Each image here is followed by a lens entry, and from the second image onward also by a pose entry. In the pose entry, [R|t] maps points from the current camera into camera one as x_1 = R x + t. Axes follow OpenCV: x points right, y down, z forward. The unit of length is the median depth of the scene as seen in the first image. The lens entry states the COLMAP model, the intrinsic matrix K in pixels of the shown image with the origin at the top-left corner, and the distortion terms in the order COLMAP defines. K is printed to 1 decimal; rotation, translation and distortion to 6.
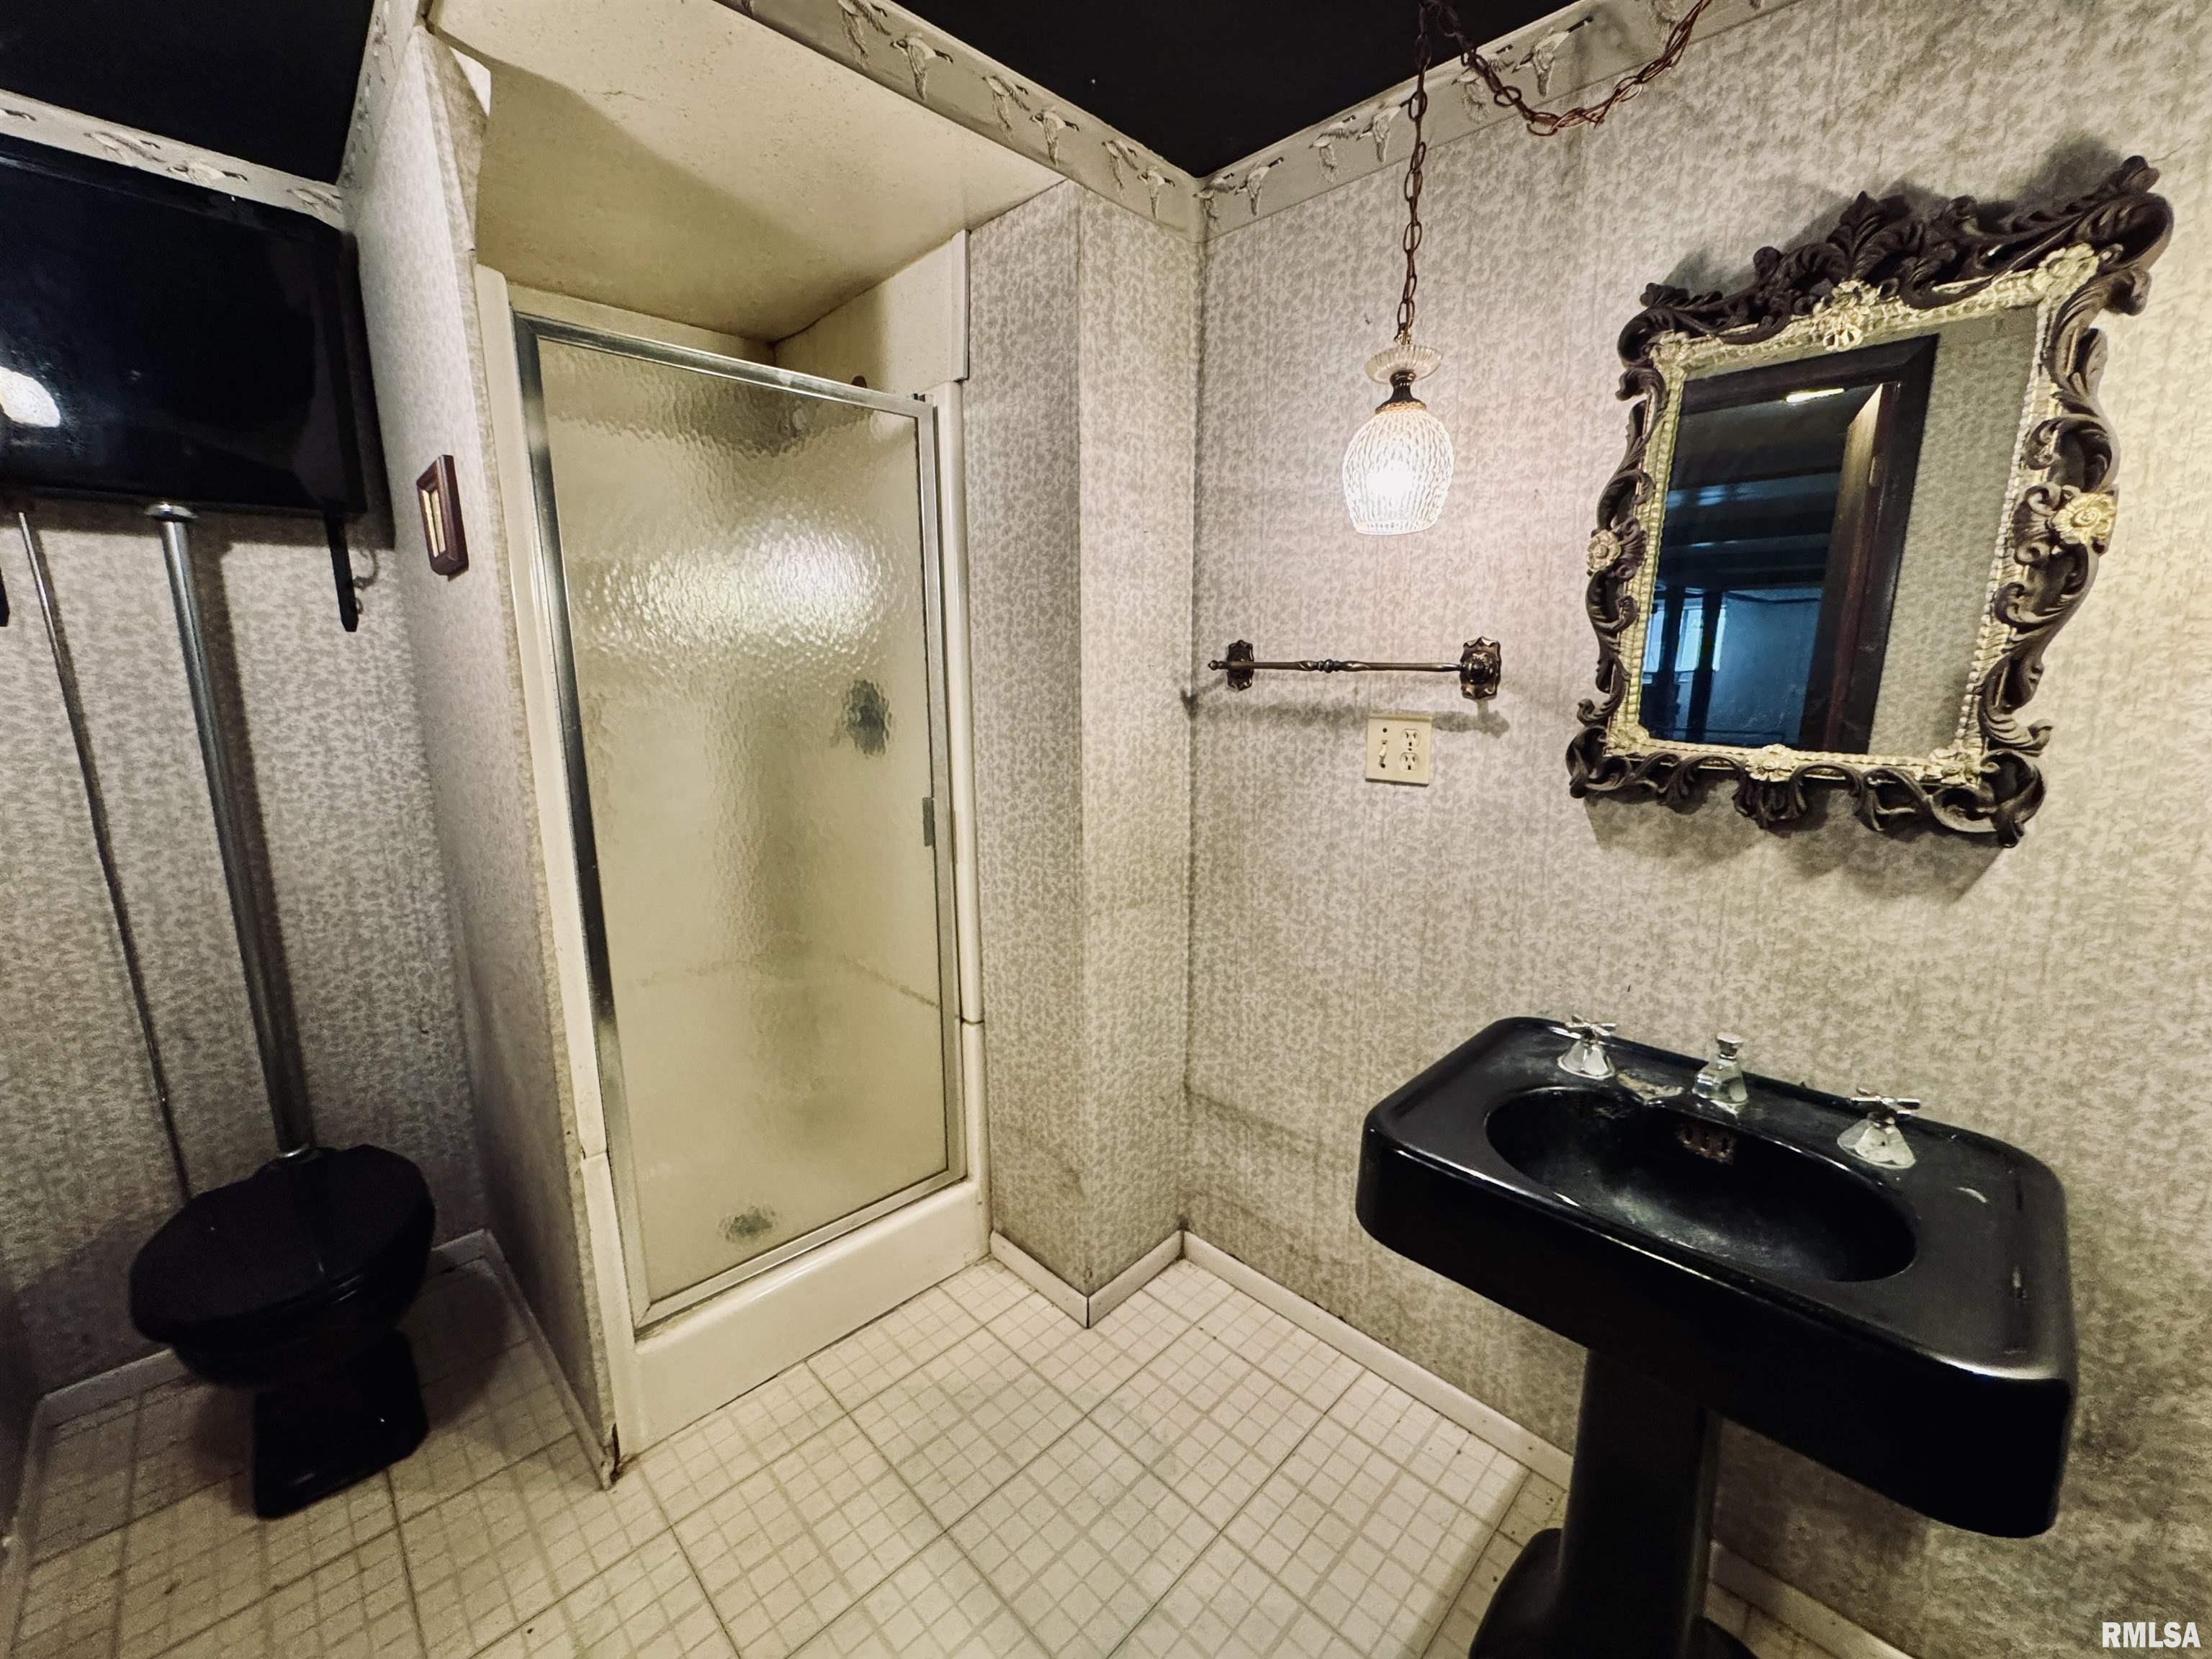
lens RADIAL K [[879.5, 0, 1107.4], [0, 879.5, 830.7], [0, 0, 1]] dist [0.005984, -0.000133]
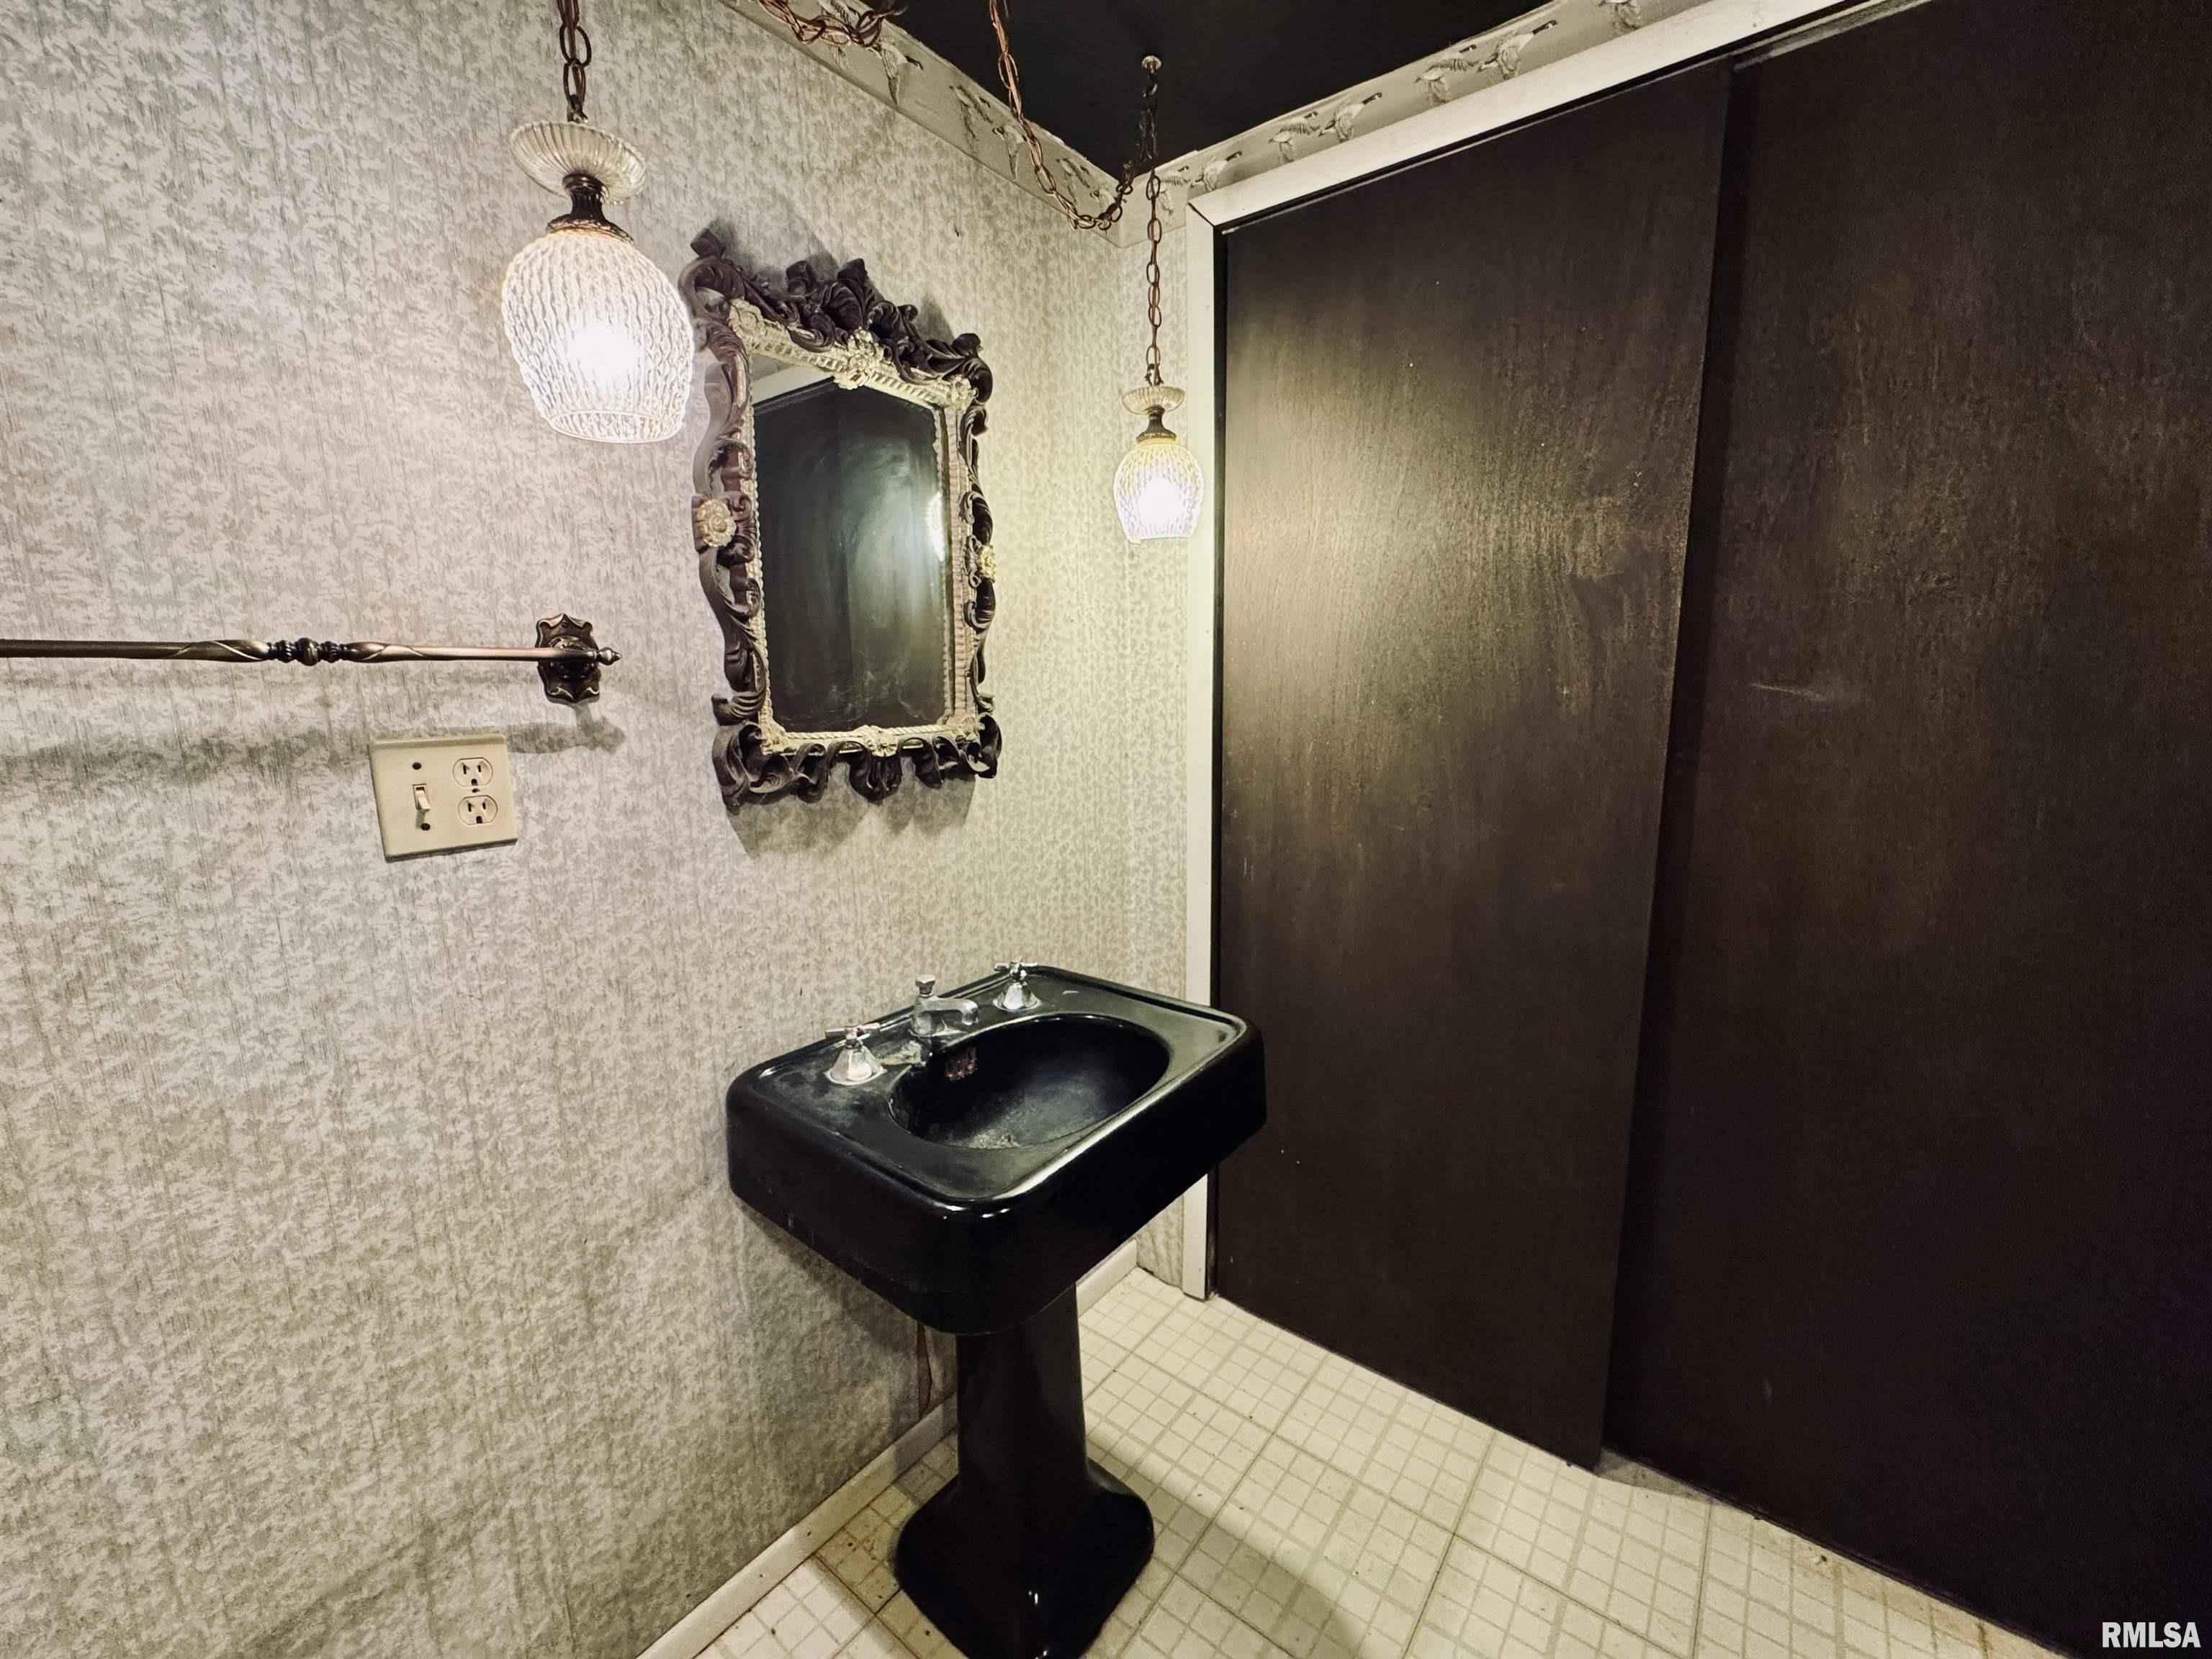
lens RADIAL K [[879.5, 0, 1108.5], [0, 879.5, 825.6], [0, 0, 1]] dist [0.005984, -0.000133]
pose [[-0.111937, -0.163873, 0.980110, -0.357999], [0.208109, 0.960571, 0.184374, -0.102403], [-0.971679, 0.224608, -0.073420, 0.701128]]
